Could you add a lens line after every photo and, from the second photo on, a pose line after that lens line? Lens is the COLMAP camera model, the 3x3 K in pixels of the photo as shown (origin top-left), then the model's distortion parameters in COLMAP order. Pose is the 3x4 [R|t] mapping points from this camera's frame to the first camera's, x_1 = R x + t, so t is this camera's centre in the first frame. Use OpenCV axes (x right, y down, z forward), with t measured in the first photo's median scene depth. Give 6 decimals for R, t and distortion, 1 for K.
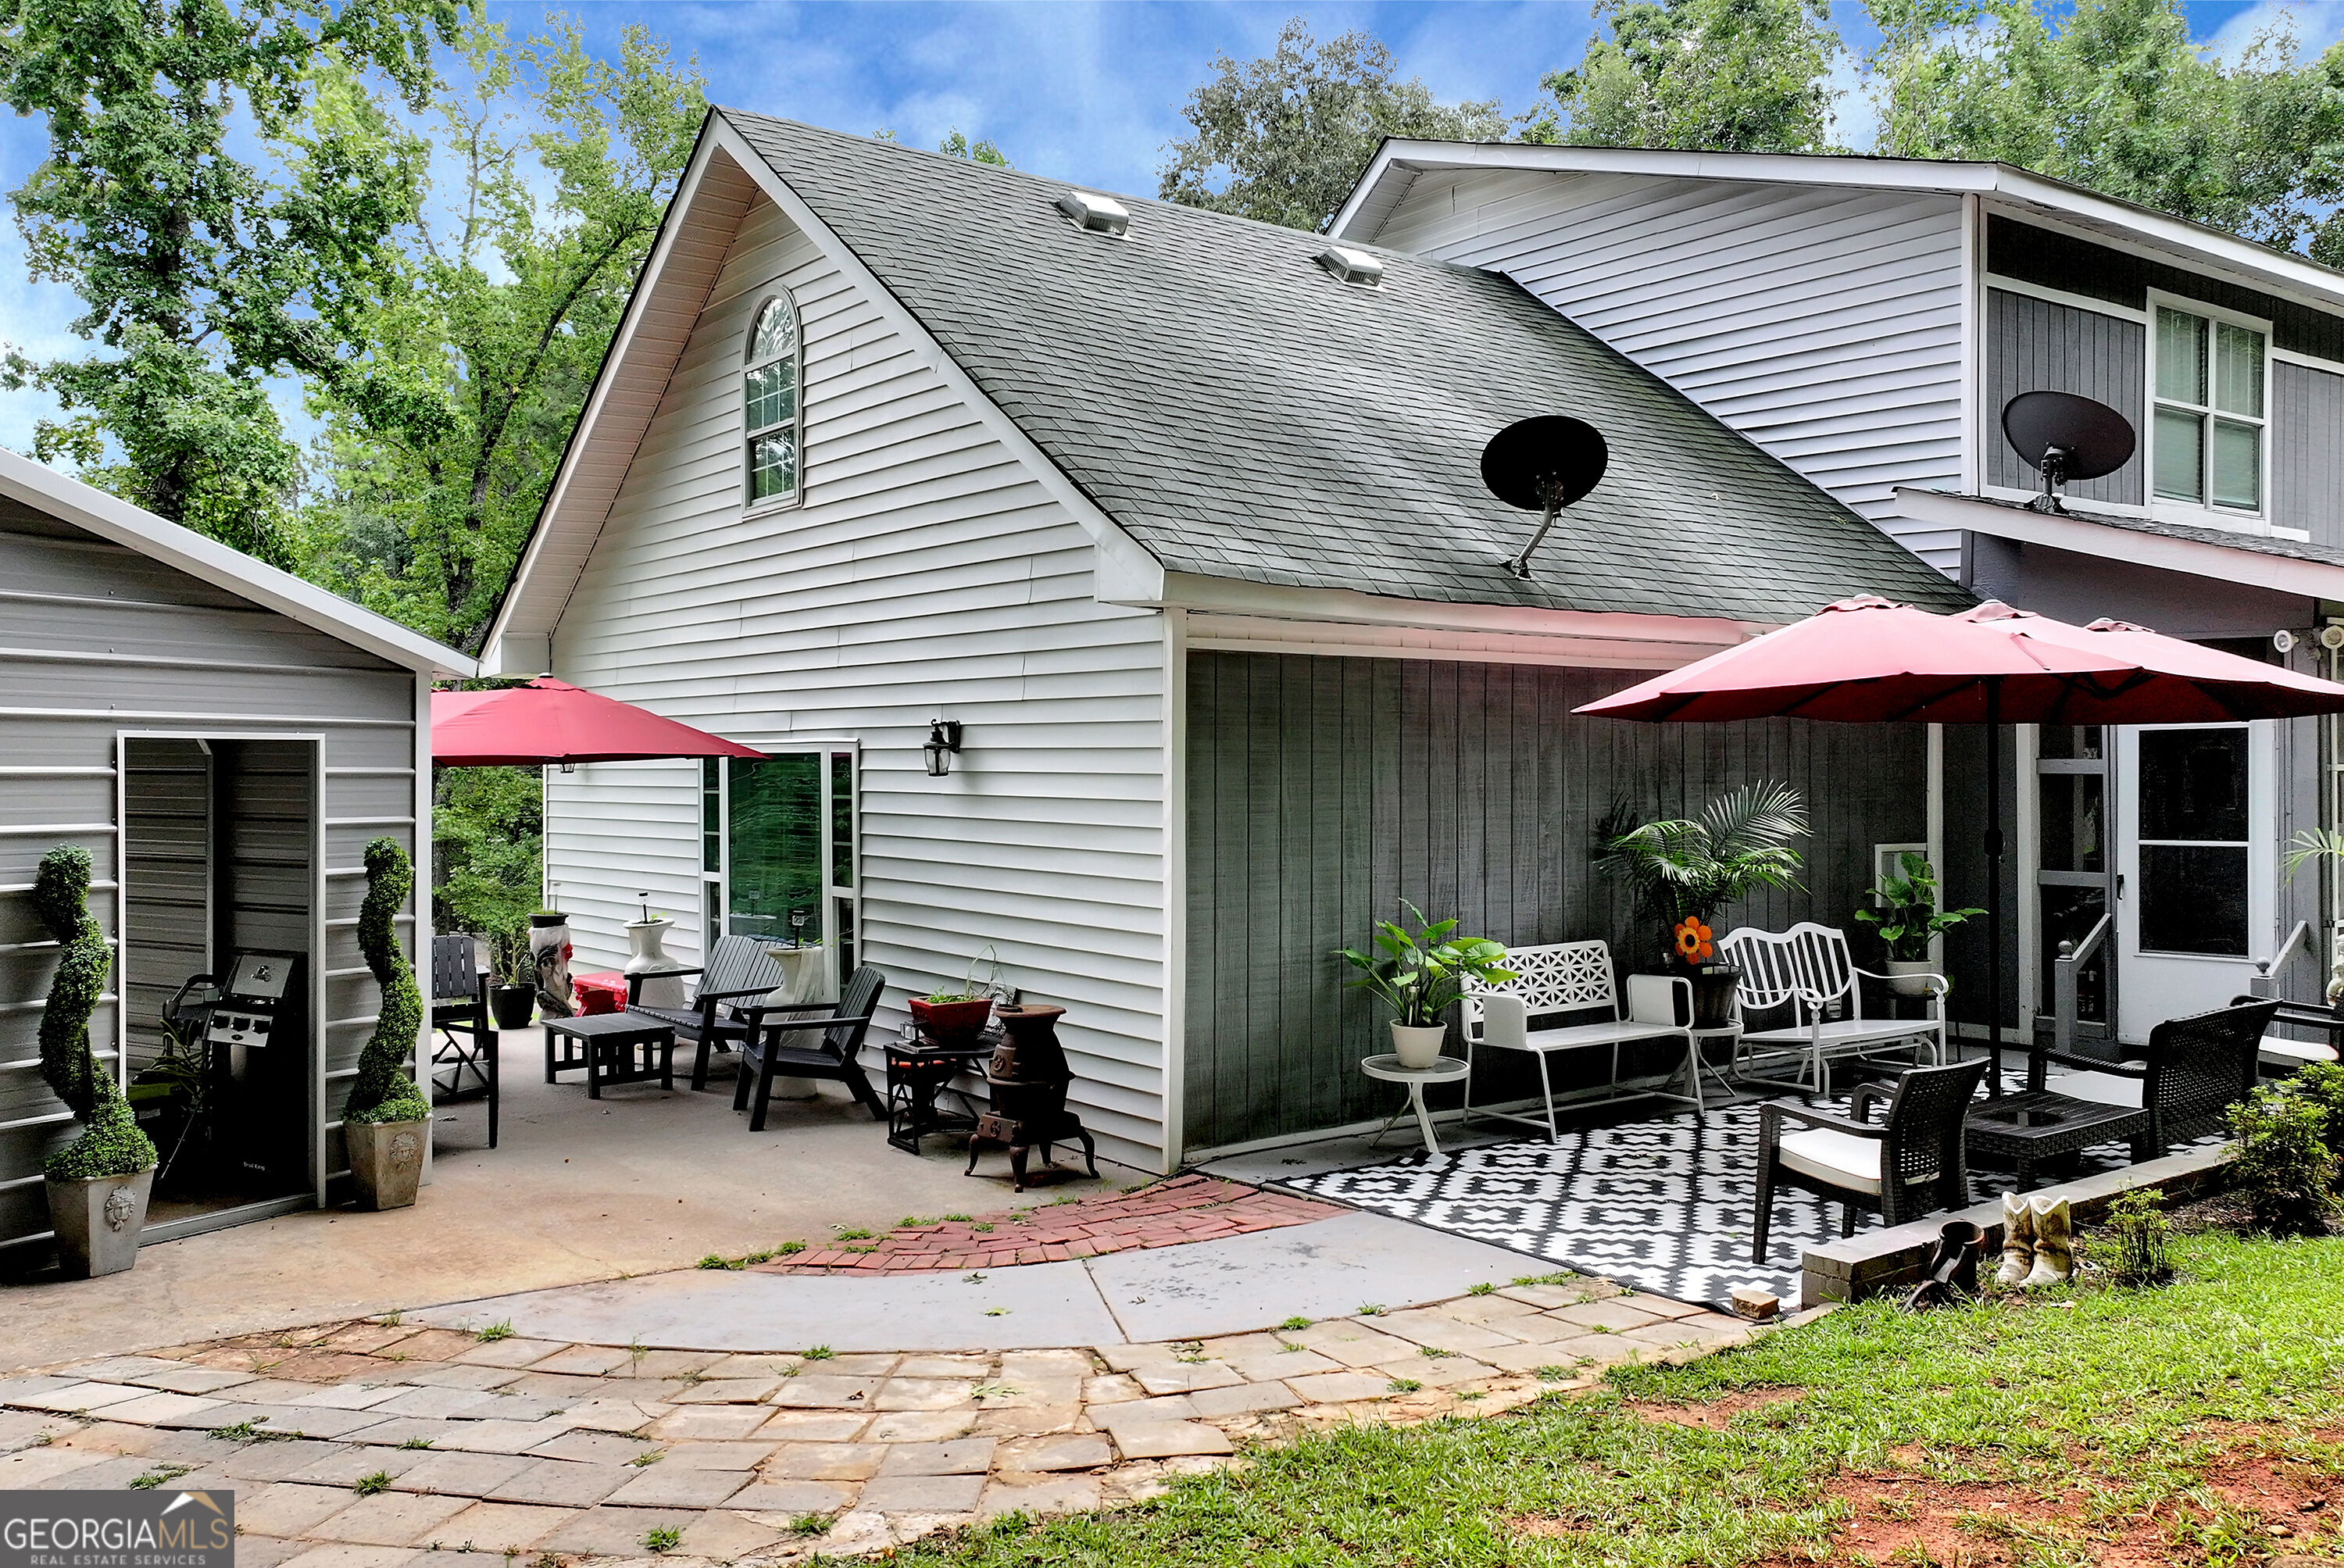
lens RADIAL K [[1974.7, 0, 1172.0], [0, 1974.7, 784.0], [0, 0, 1]] dist [0.010749, -0.000914]
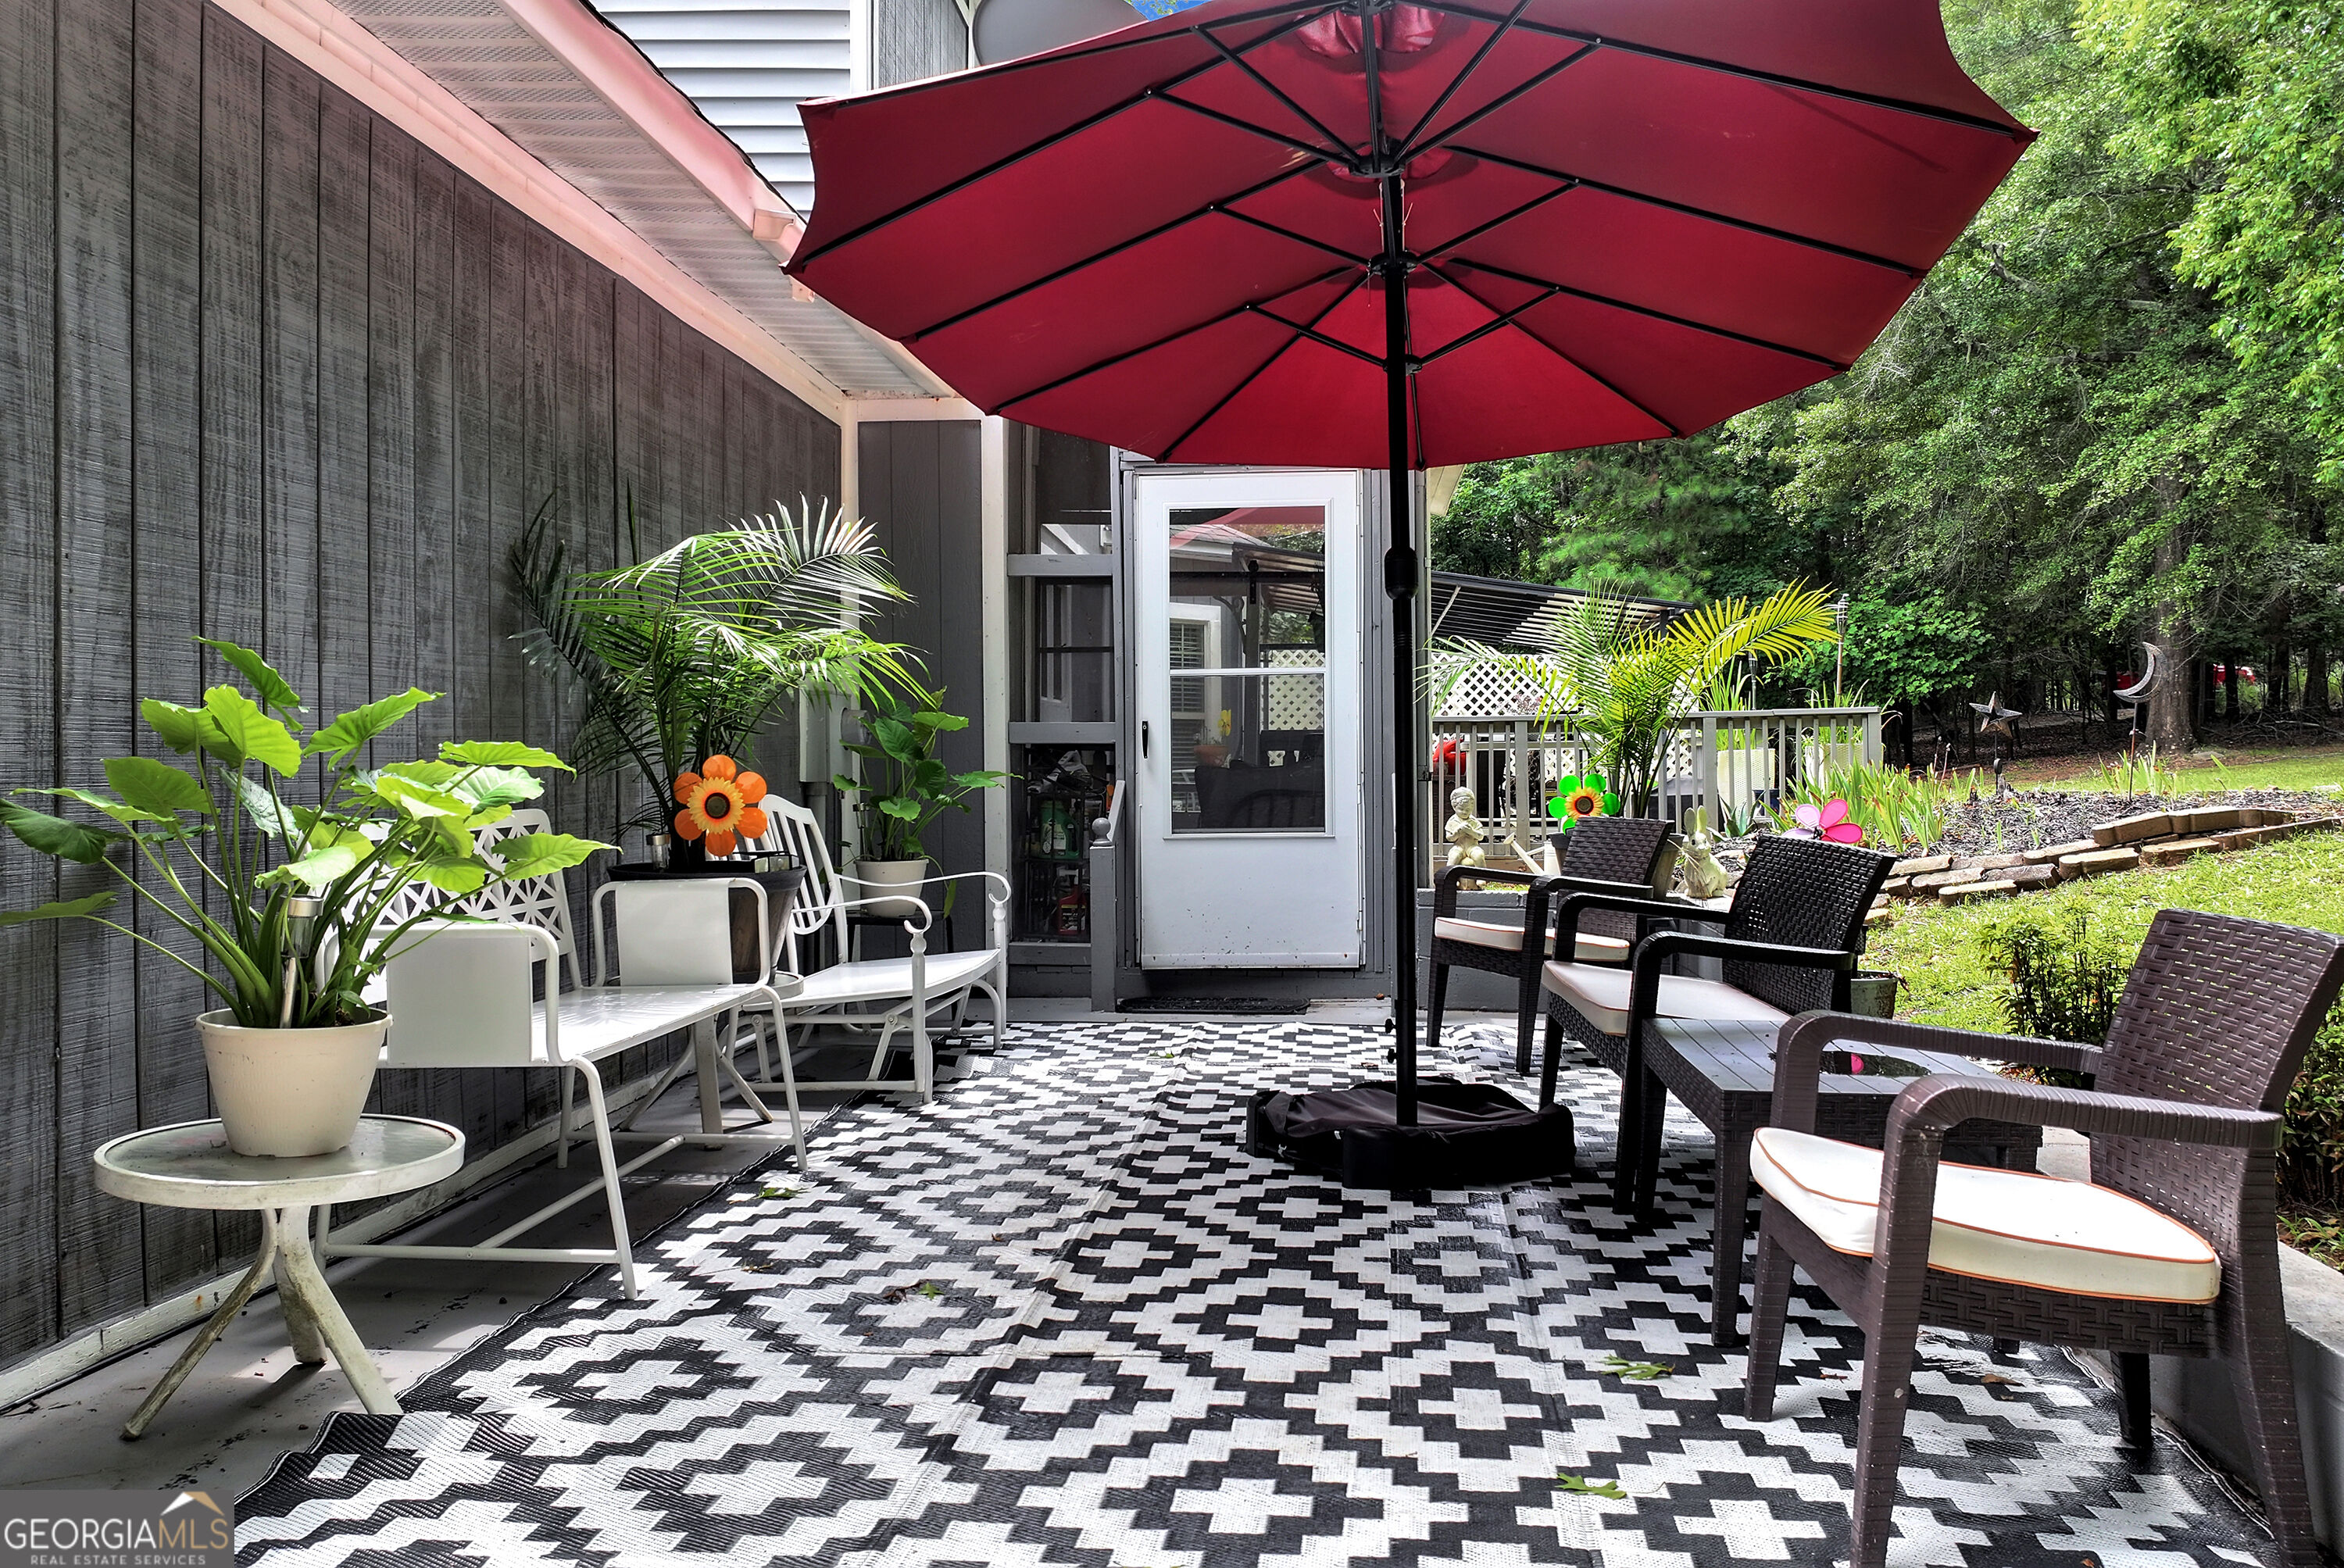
lens RADIAL K [[1974.7, 0, 1172.0], [0, 1974.7, 784.0], [0, 0, 1]] dist [0.010749, -0.000914]
pose [[0.665071, -0.004647, 0.746766, -0.019288], [0.008291, 0.999965, -0.001161, 0.076795], [-0.746734, 0.006964, 0.665086, 0.615130]]
